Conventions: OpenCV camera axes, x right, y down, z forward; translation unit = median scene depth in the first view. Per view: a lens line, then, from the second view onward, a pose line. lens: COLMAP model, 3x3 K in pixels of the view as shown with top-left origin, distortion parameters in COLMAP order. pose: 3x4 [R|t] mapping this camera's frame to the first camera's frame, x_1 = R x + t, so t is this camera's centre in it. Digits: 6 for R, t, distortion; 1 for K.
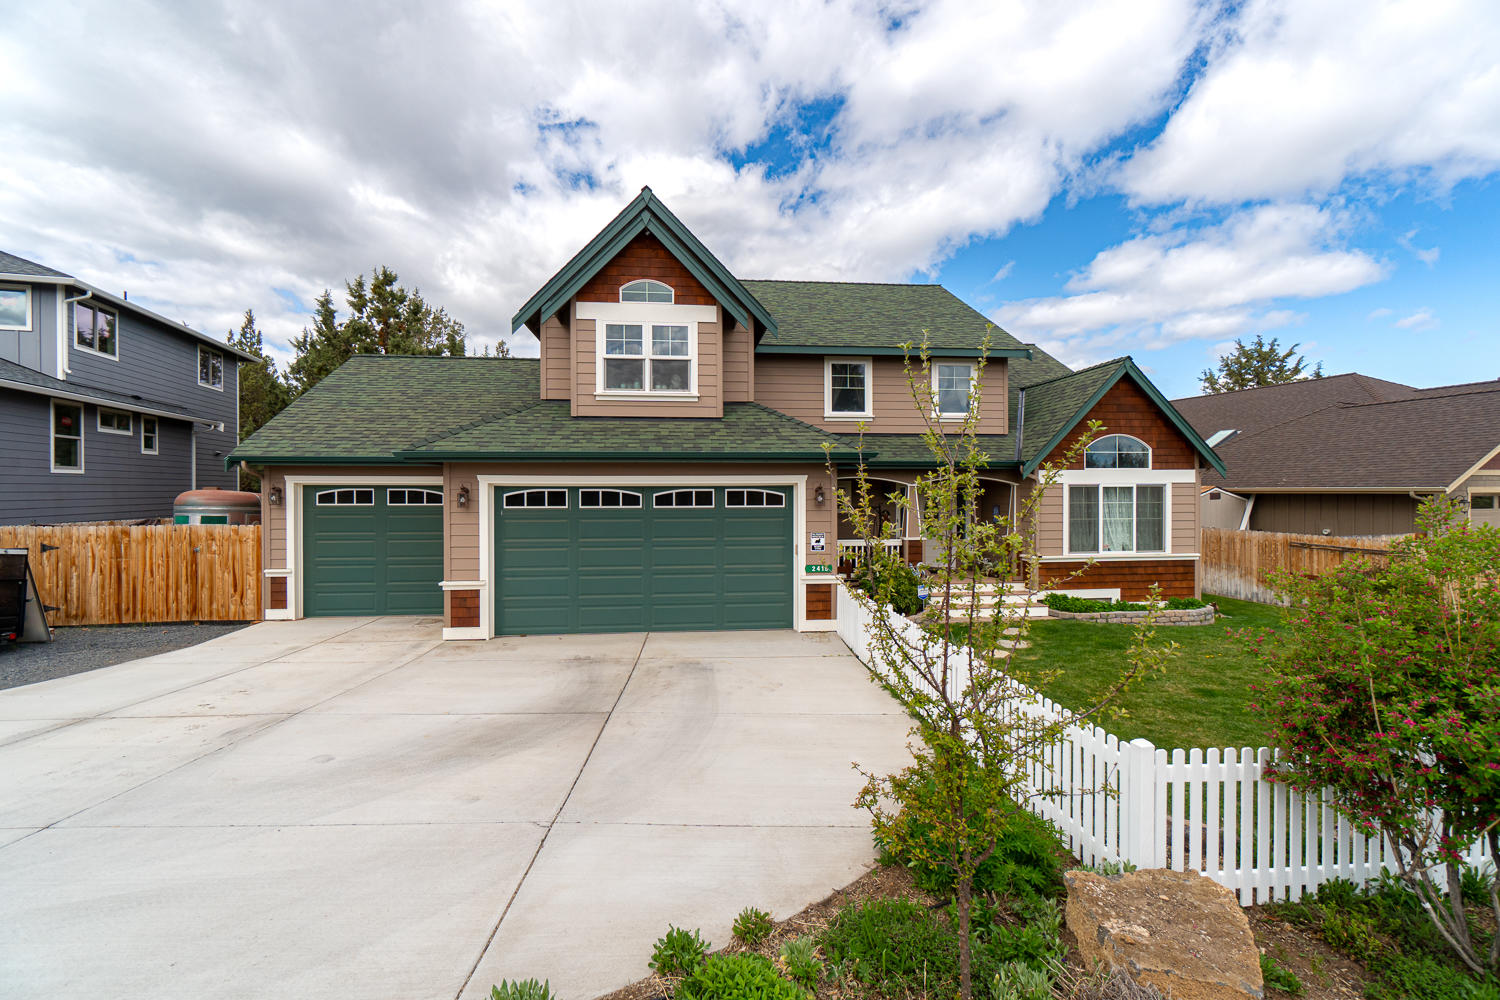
lens RADIAL K [[637.6, 0, 744.5], [0, 637.6, 493.4], [0, 0, 1]] dist [-0.000506, 0.000035]
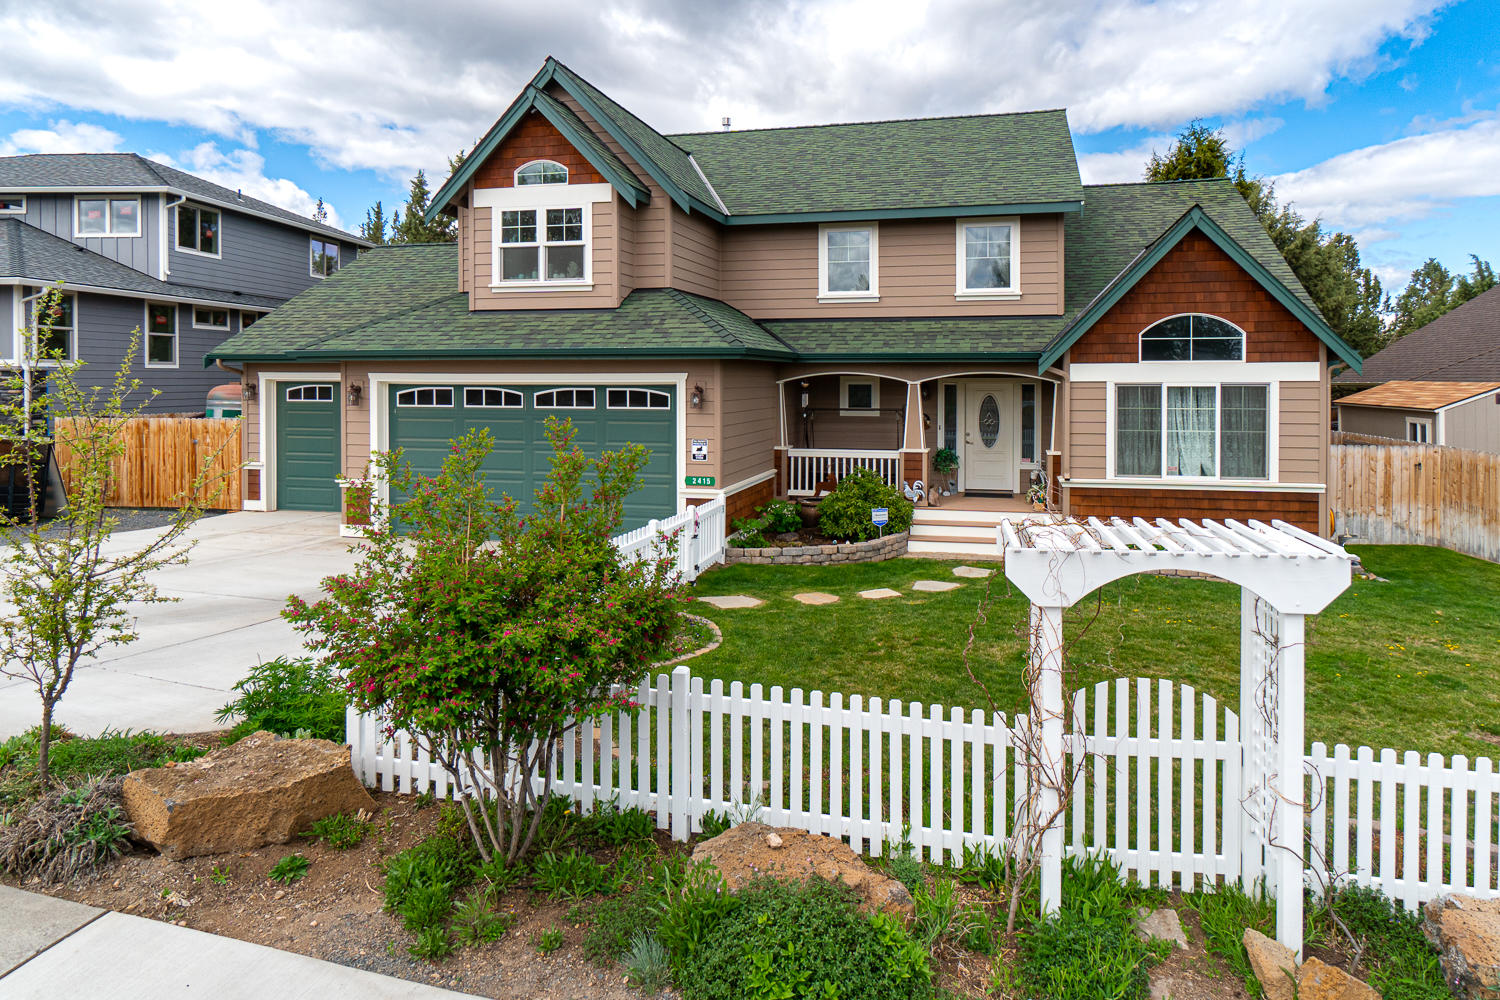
lens RADIAL K [[864.1, 0, 825.7], [0, 864.1, 389.8], [0, 0, 1]] dist [-0.000185, -0.000515]
pose [[0.952677, 0.006552, -0.303913, 0.528998], [-0.004829, 0.999968, 0.006418, -0.011593], [0.303946, -0.004647, 0.952678, -0.055279]]
